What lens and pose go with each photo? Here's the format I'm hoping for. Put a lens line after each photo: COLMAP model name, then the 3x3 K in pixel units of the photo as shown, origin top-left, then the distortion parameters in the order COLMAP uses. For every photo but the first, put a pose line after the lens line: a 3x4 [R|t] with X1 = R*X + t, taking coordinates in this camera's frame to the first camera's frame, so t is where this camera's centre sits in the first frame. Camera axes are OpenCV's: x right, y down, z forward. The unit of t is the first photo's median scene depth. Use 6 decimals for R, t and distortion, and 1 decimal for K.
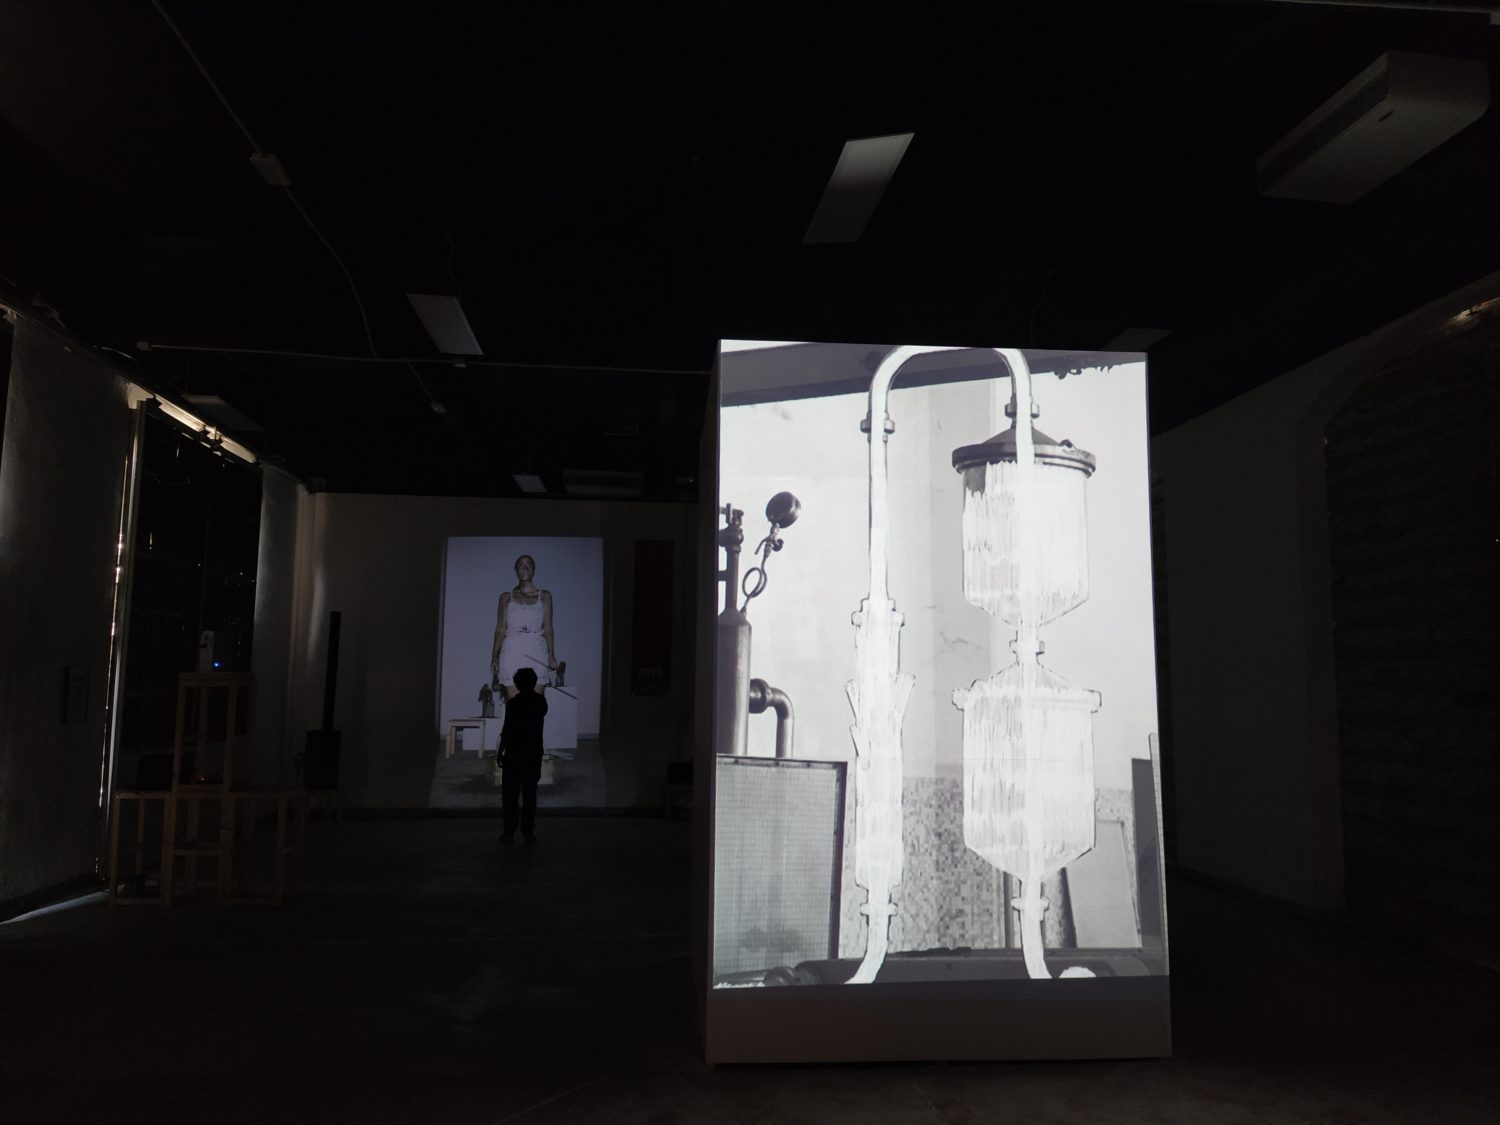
lens RADIAL K [[1130.9, 0, 708.3], [0, 1130.9, 562.9], [0, 0, 1]] dist [0.105500, -0.179293]
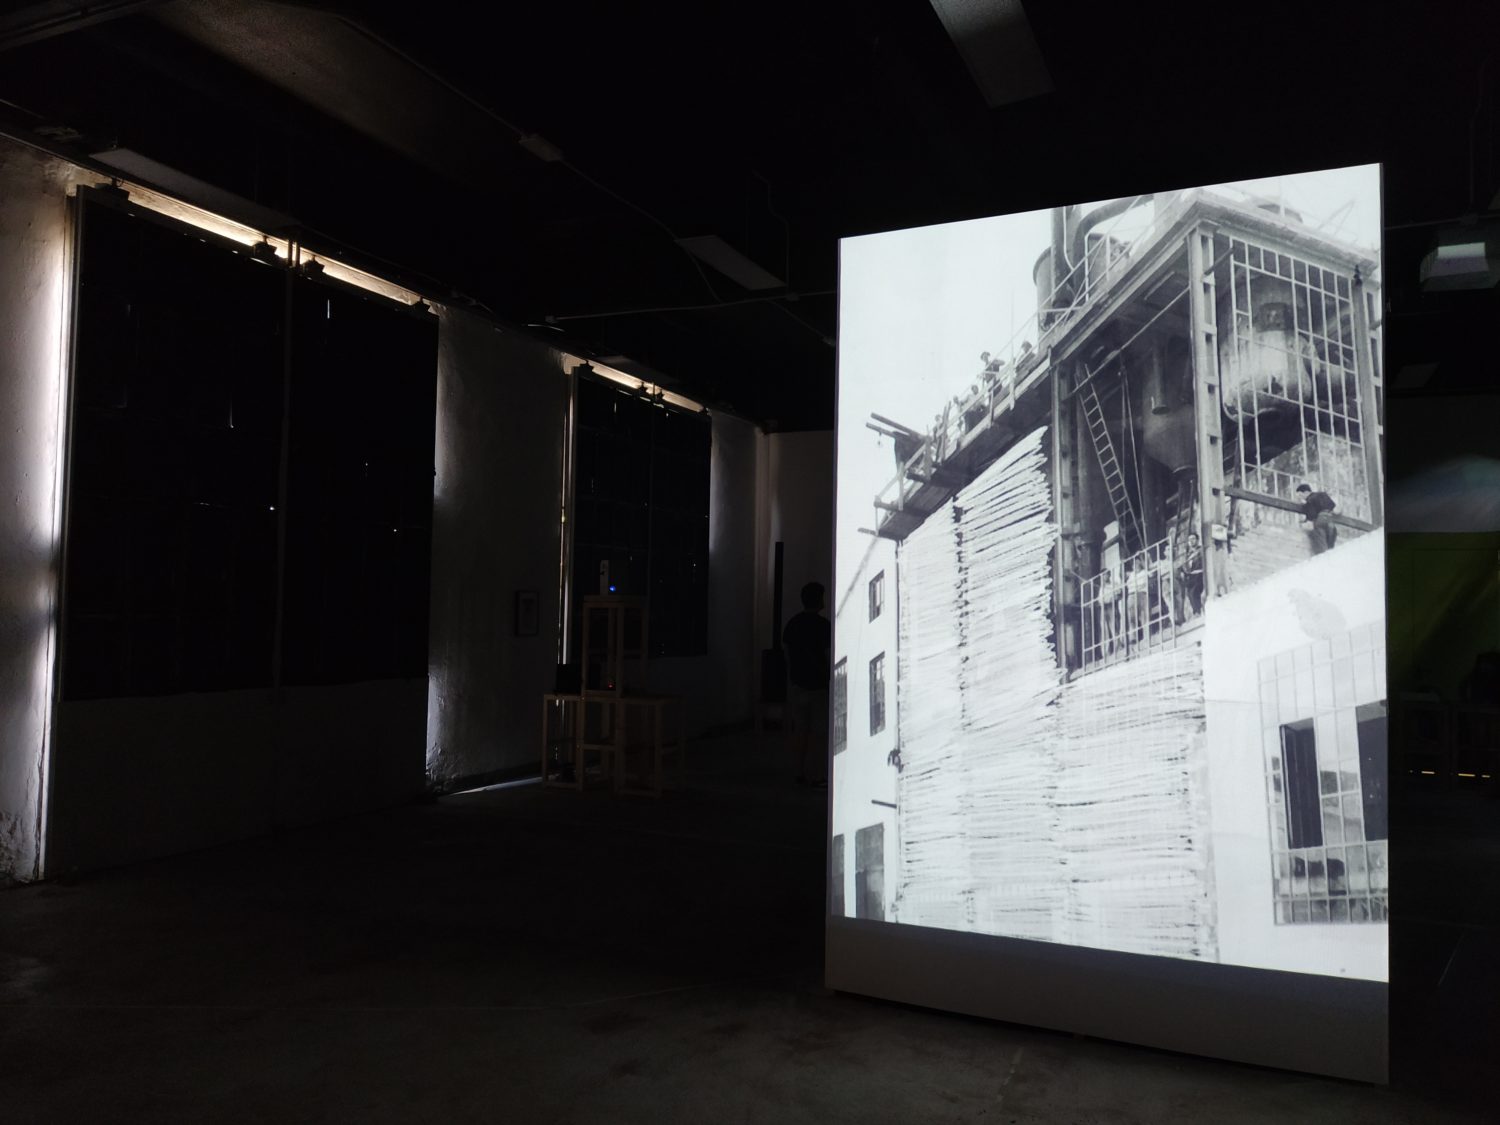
lens RADIAL K [[1115.4, 0, 729.6], [0, 1115.4, 560.2], [0, 0, 1]] dist [0.106735, -0.163339]
pose [[0.858259, -0.017753, -0.512909, 0.232120], [0.047130, 0.997905, 0.044323, 0.013727], [0.511048, -0.062214, 0.857298, 0.083357]]
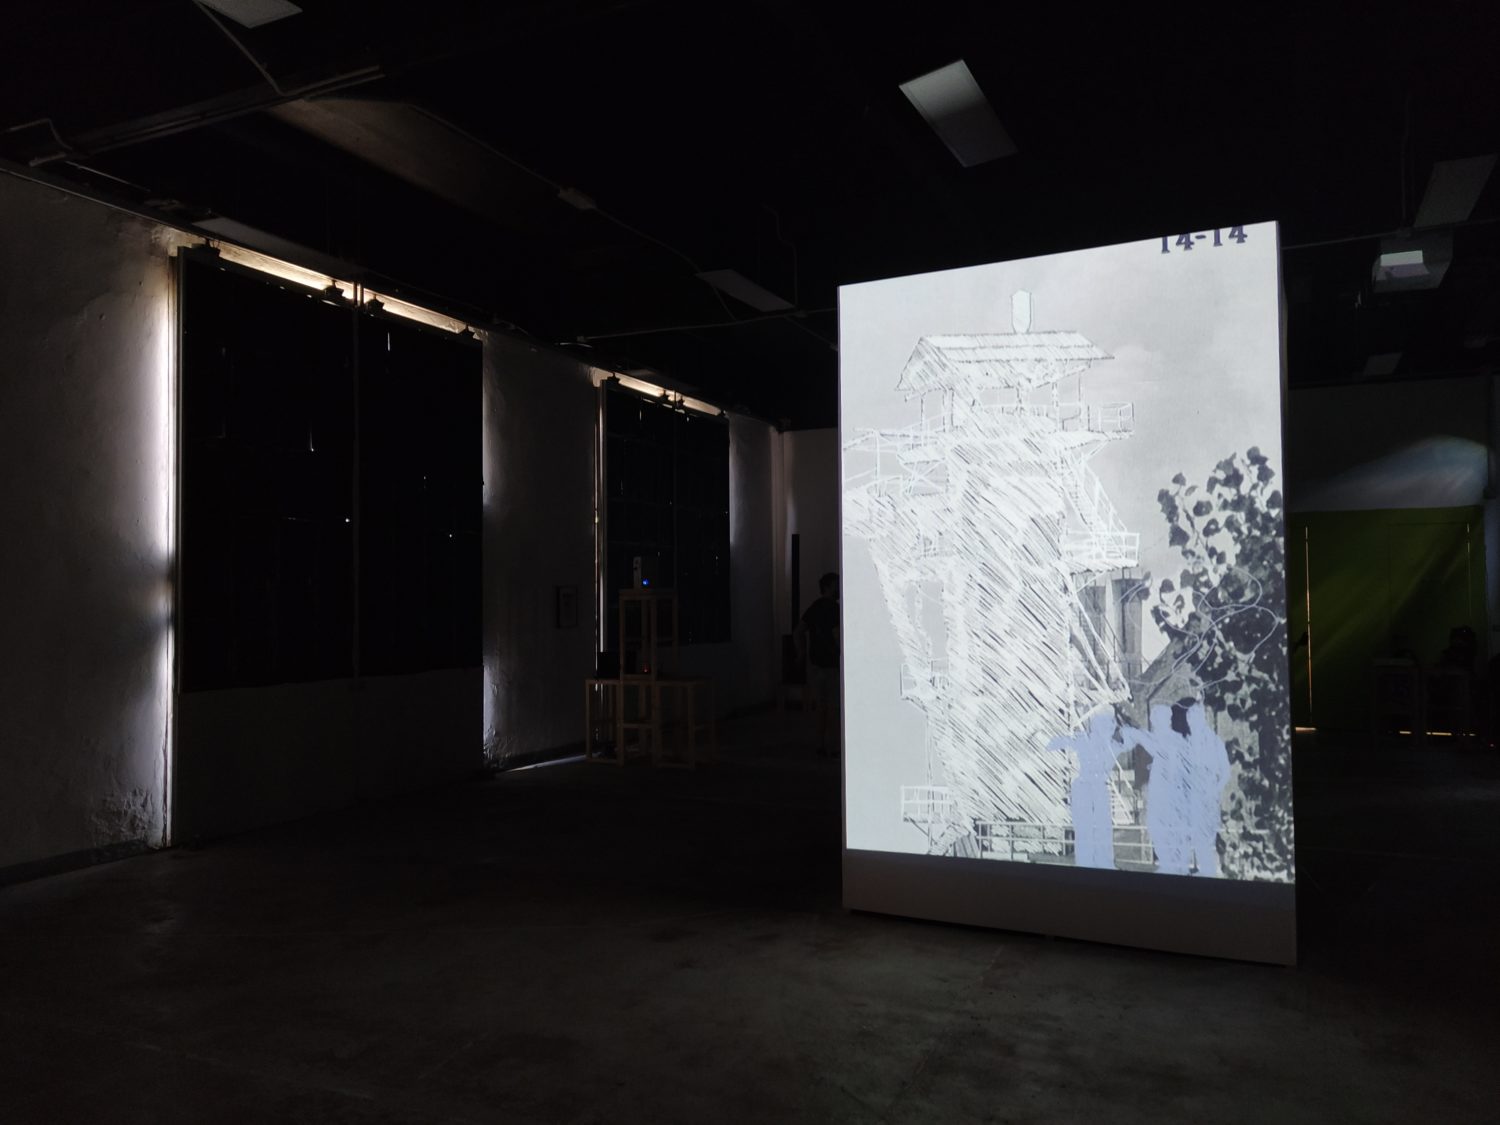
lens RADIAL K [[1130.9, 0, 708.3], [0, 1130.9, 562.9], [0, 0, 1]] dist [0.105500, -0.179293]
pose [[0.839861, -0.035260, -0.541655, 0.289352], [0.077051, 0.995527, 0.054665, 0.002572], [0.537305, -0.087646, 0.838822, -0.020215]]
